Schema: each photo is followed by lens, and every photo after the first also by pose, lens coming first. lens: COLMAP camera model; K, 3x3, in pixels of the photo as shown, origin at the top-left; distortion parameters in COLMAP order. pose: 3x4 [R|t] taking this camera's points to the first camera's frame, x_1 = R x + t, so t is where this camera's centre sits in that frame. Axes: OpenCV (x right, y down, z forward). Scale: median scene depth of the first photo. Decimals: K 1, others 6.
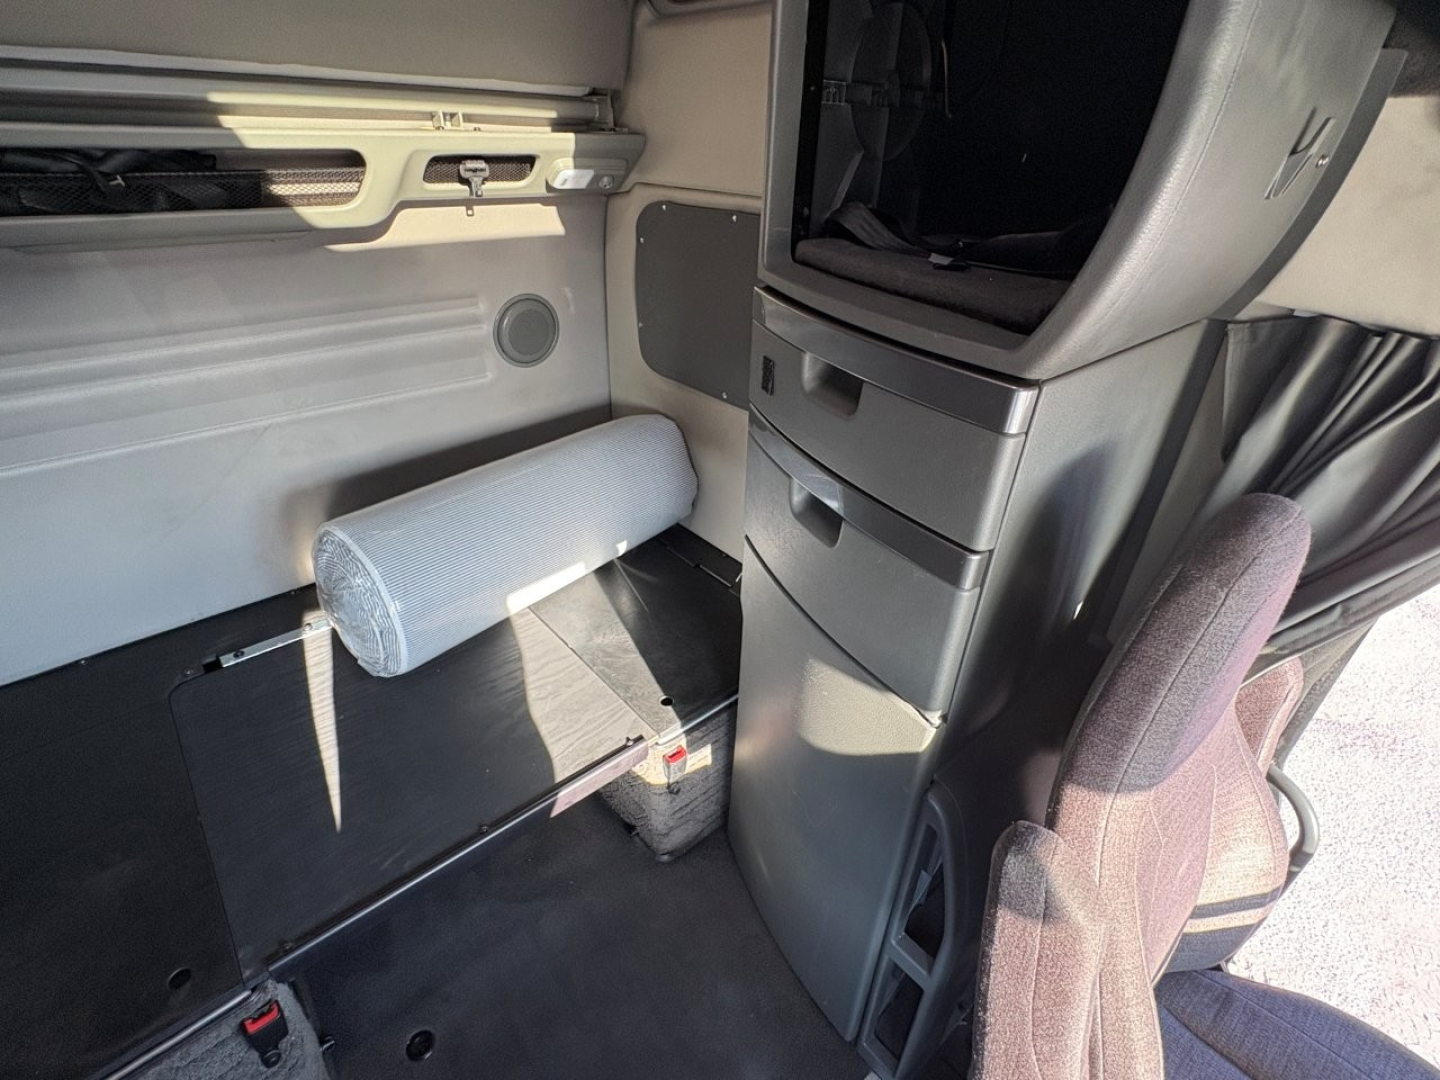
lens RADIAL K [[674.6, 0, 715.6], [0, 674.6, 540.6], [0, 0, 1]] dist [-0.003211, 0.001493]
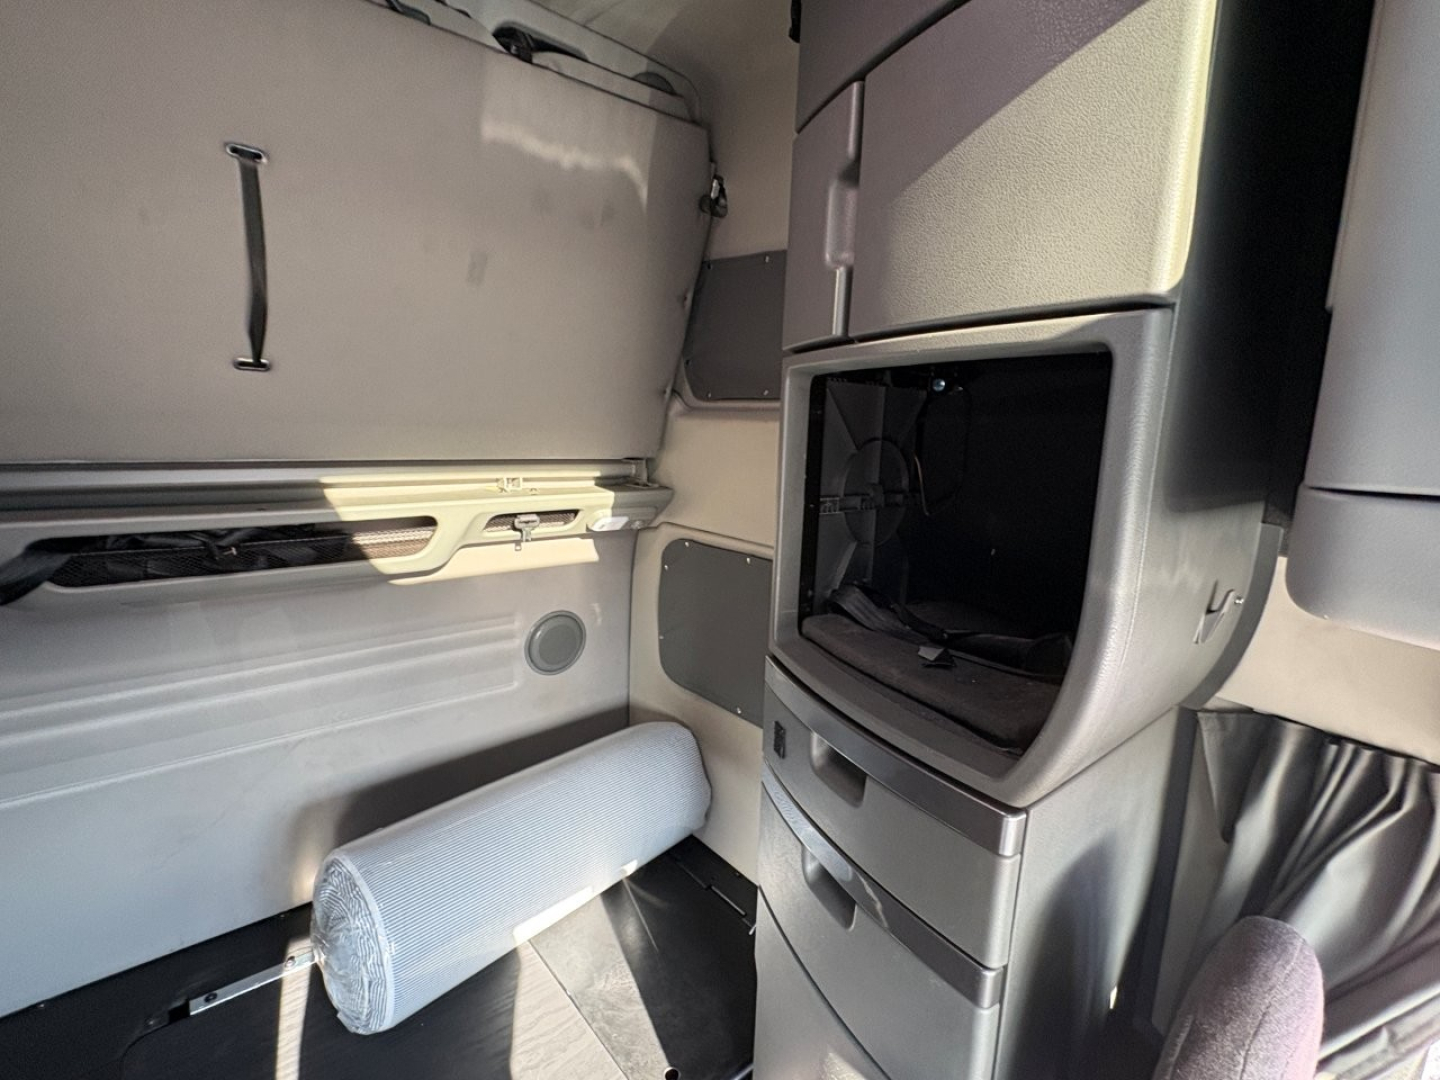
lens RADIAL K [[674.6, 0, 717.8], [0, 674.6, 544.9], [0, 0, 1]] dist [-0.003211, 0.001493]
pose [[0.999749, 0.010522, -0.019766, -0.002045], [-0.016916, 0.933271, -0.358775, -0.109521], [0.014672, 0.359019, 0.933215, -0.088328]]
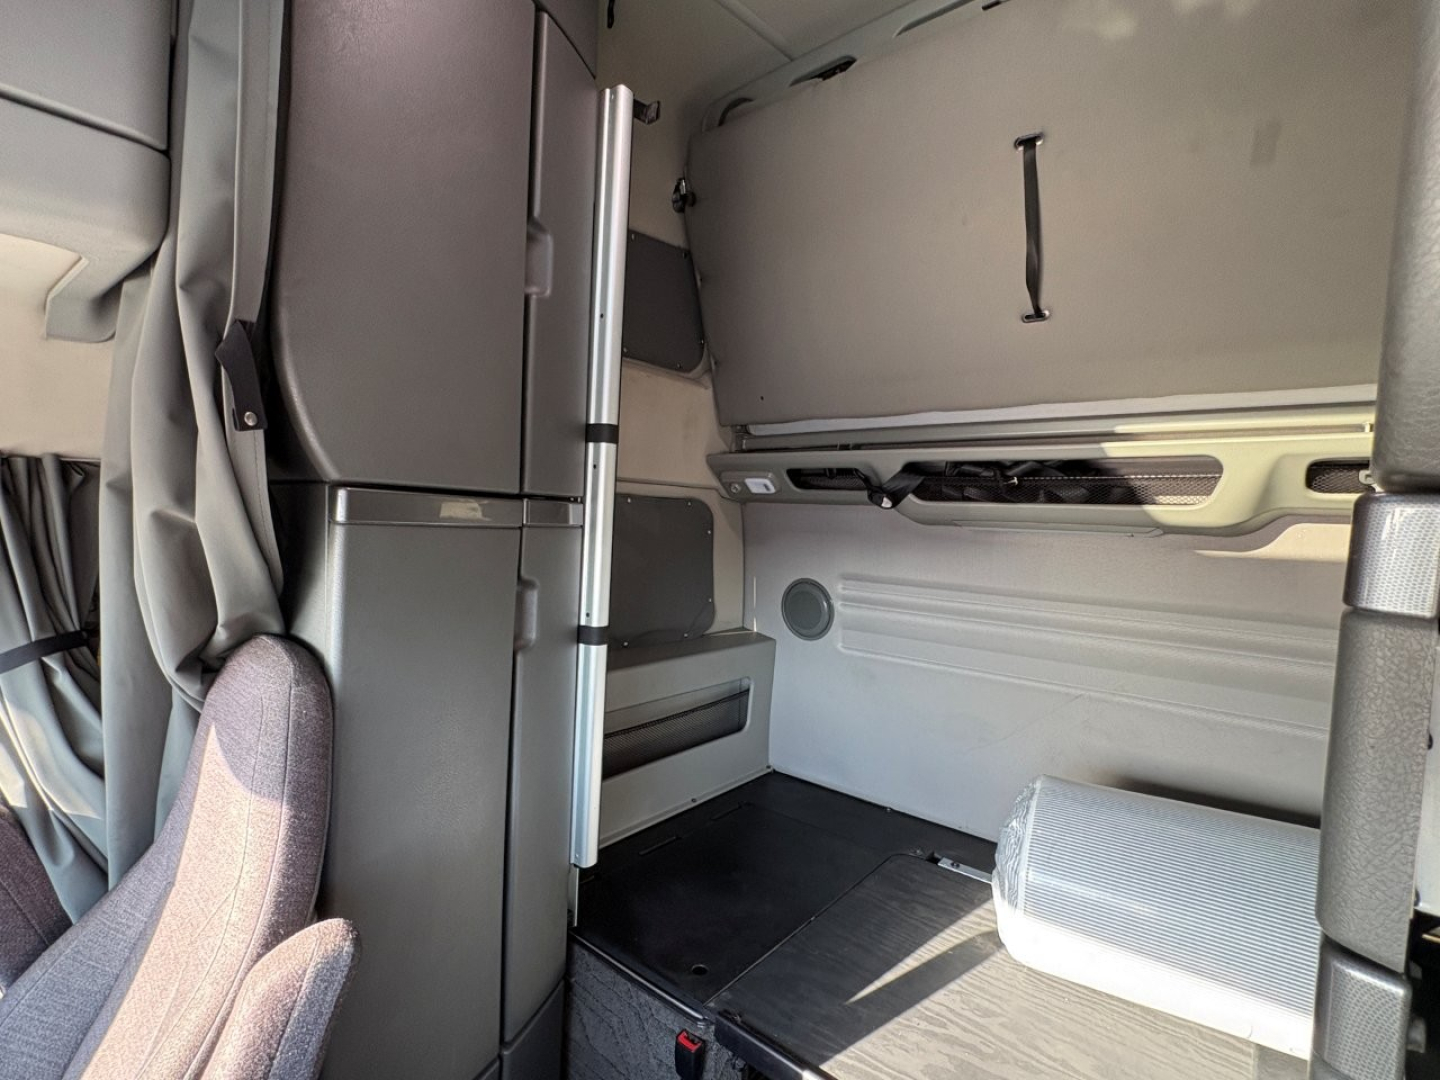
lens RADIAL K [[674.6, 0, 718.5], [0, 674.6, 537.7], [0, 0, 1]] dist [-0.003211, 0.001493]
pose [[0.174847, 0.012806, -0.984512, 0.356333], [-0.538726, 0.838205, -0.084773, 0.027127], [0.824138, 0.545204, 0.153457, 0.271425]]
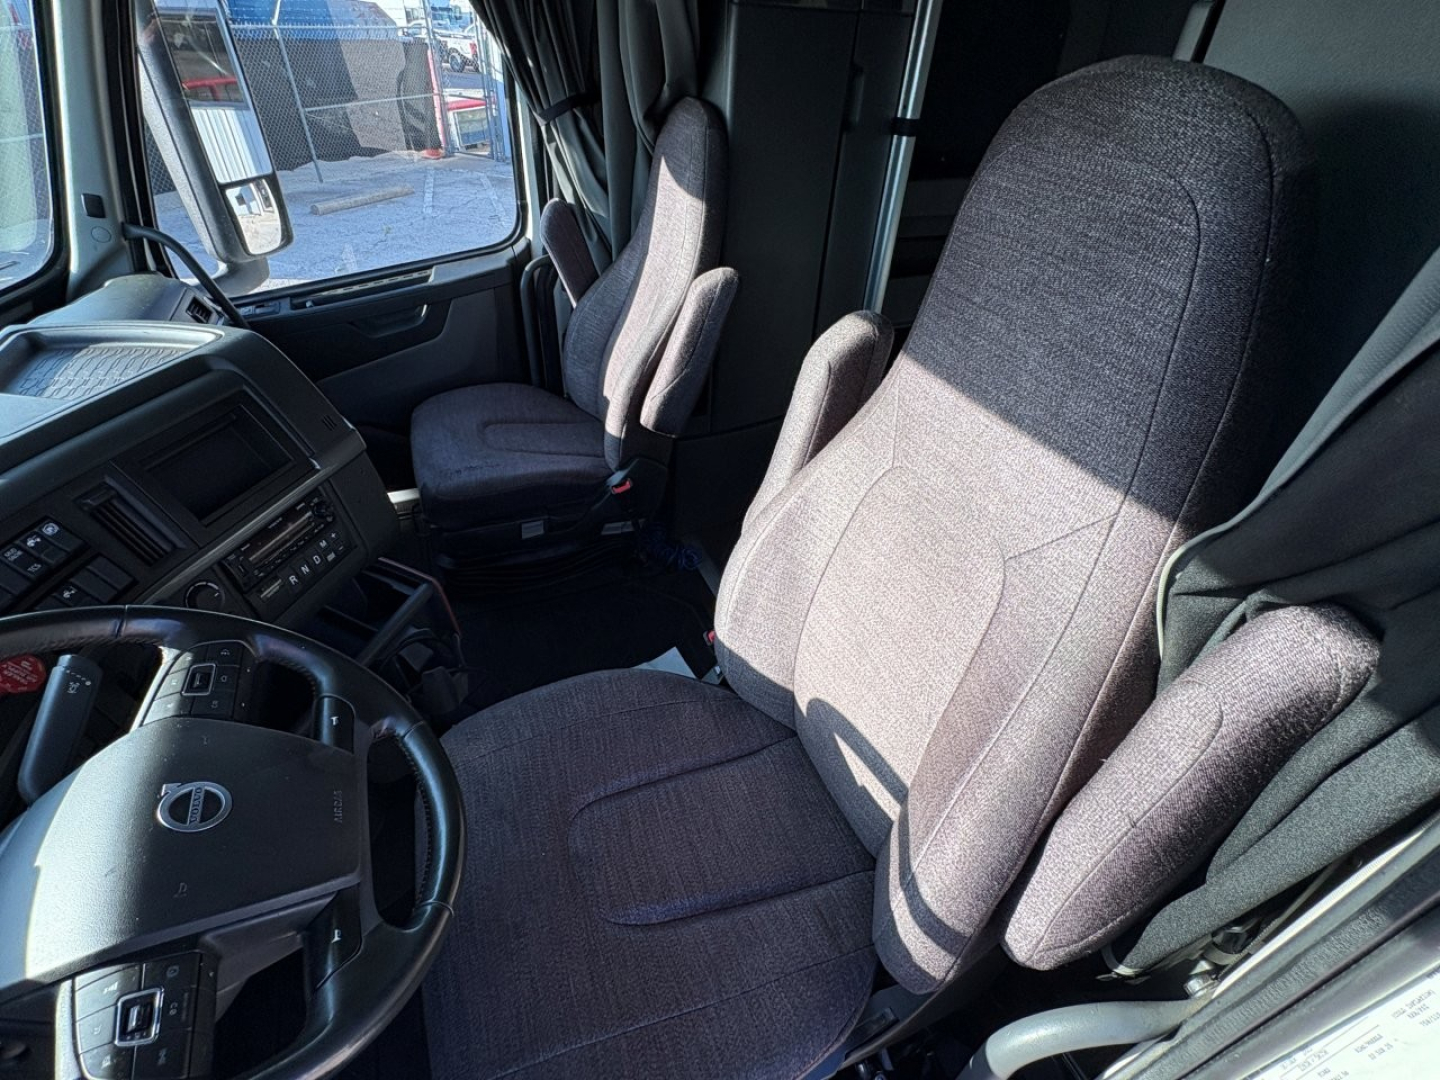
lens RADIAL K [[674.6, 0, 723.7], [0, 674.6, 529.6], [0, 0, 1]] dist [-0.003211, 0.001493]
pose [[-0.295730, 0.541988, -0.786634, 0.867404], [-0.535504, 0.587856, 0.606351, 0.026704], [0.791062, 0.600562, 0.116390, 0.399936]]
